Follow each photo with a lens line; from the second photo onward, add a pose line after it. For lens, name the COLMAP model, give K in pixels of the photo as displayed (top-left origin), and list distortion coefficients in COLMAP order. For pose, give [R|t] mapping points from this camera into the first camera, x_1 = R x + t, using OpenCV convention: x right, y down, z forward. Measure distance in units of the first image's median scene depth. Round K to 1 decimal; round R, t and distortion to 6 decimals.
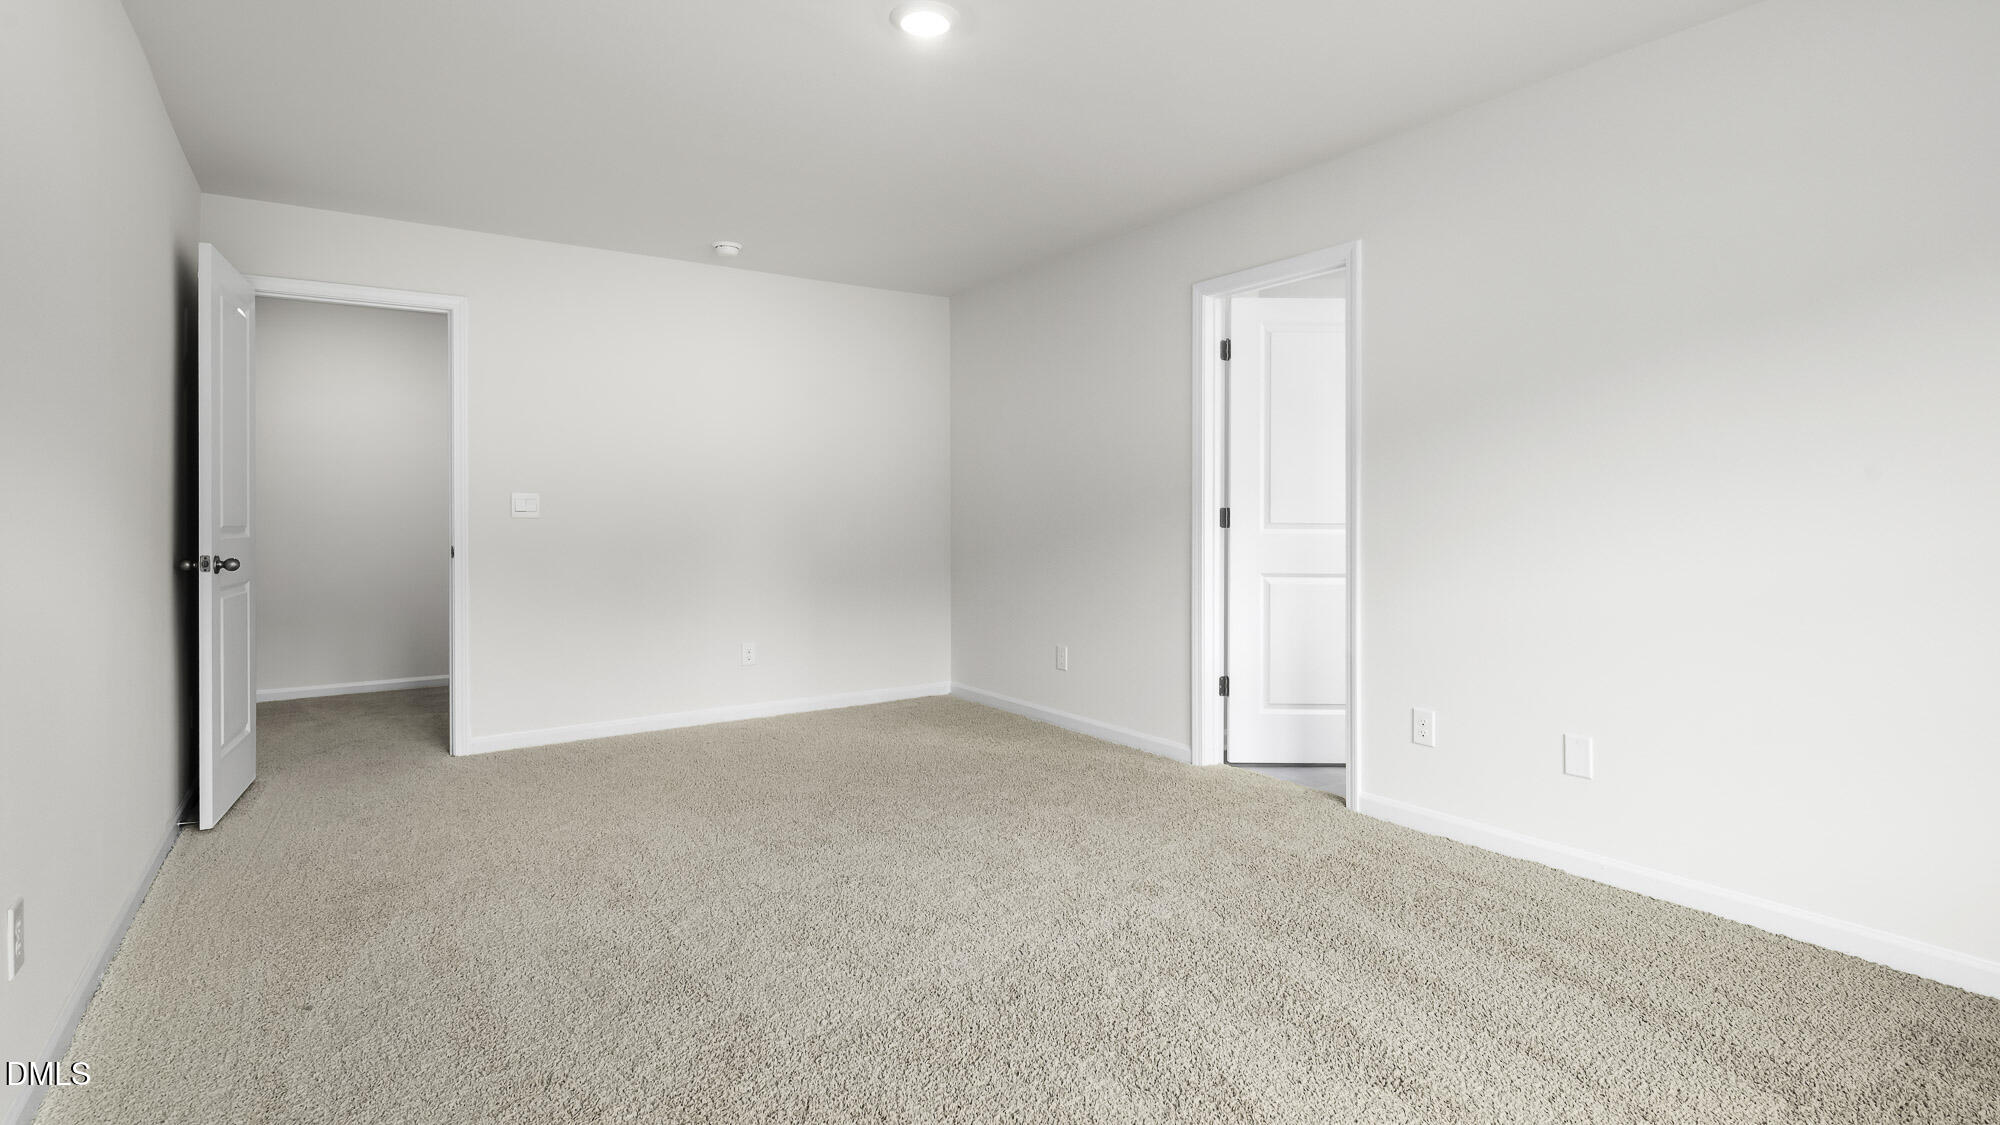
lens RADIAL K [[957.0, 0, 1008.3], [0, 957.0, 520.6], [0, 0, 1]] dist [0.000596, 0.000155]
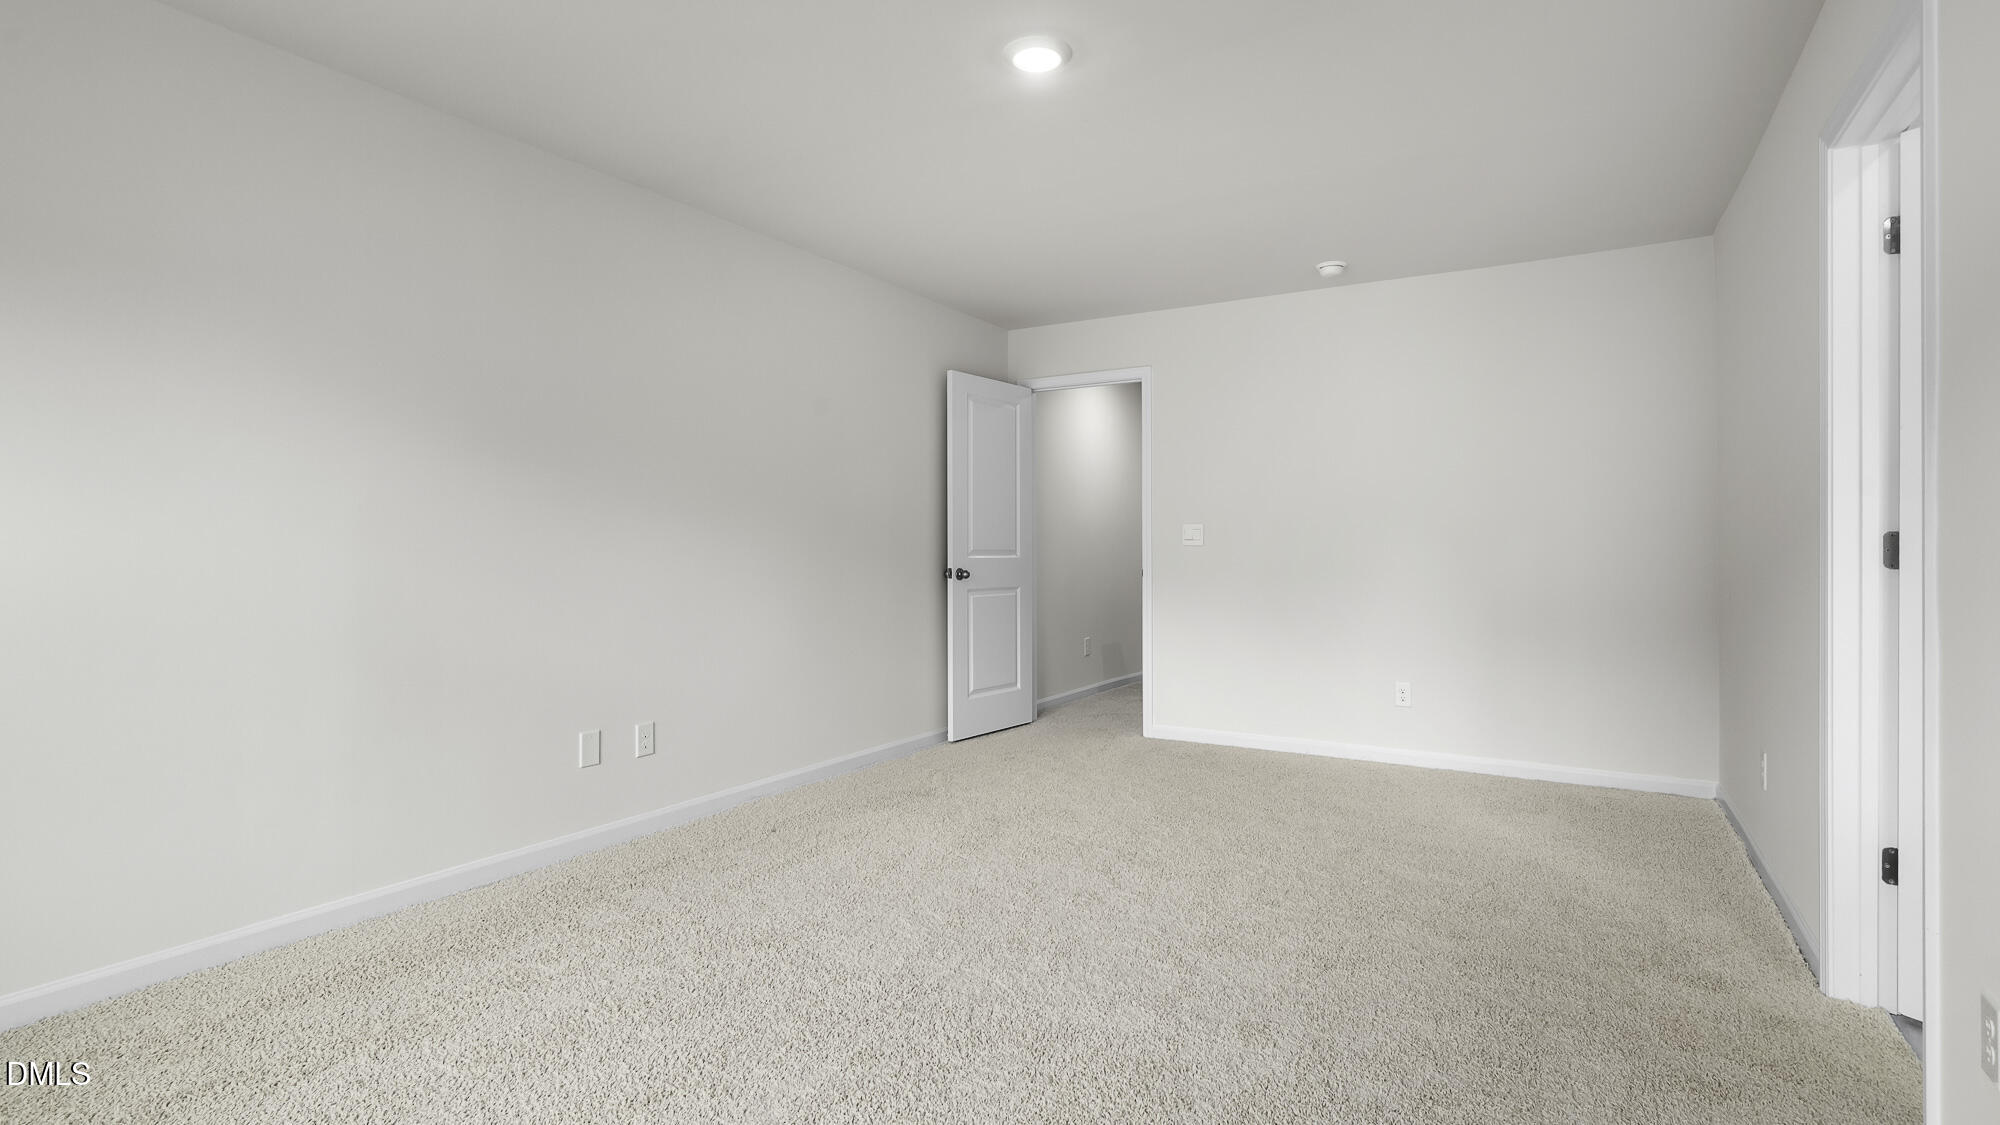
lens RADIAL K [[949.1, 0, 1005.5], [0, 949.1, 554.7], [0, 0, 1]] dist [-0.000968, 0.000013]
pose [[0.448819, 0.012463, -0.893536, 0.443518], [-0.009453, 0.999913, 0.009198, -0.000265], [0.893573, 0.004318, 0.448897, 0.289916]]
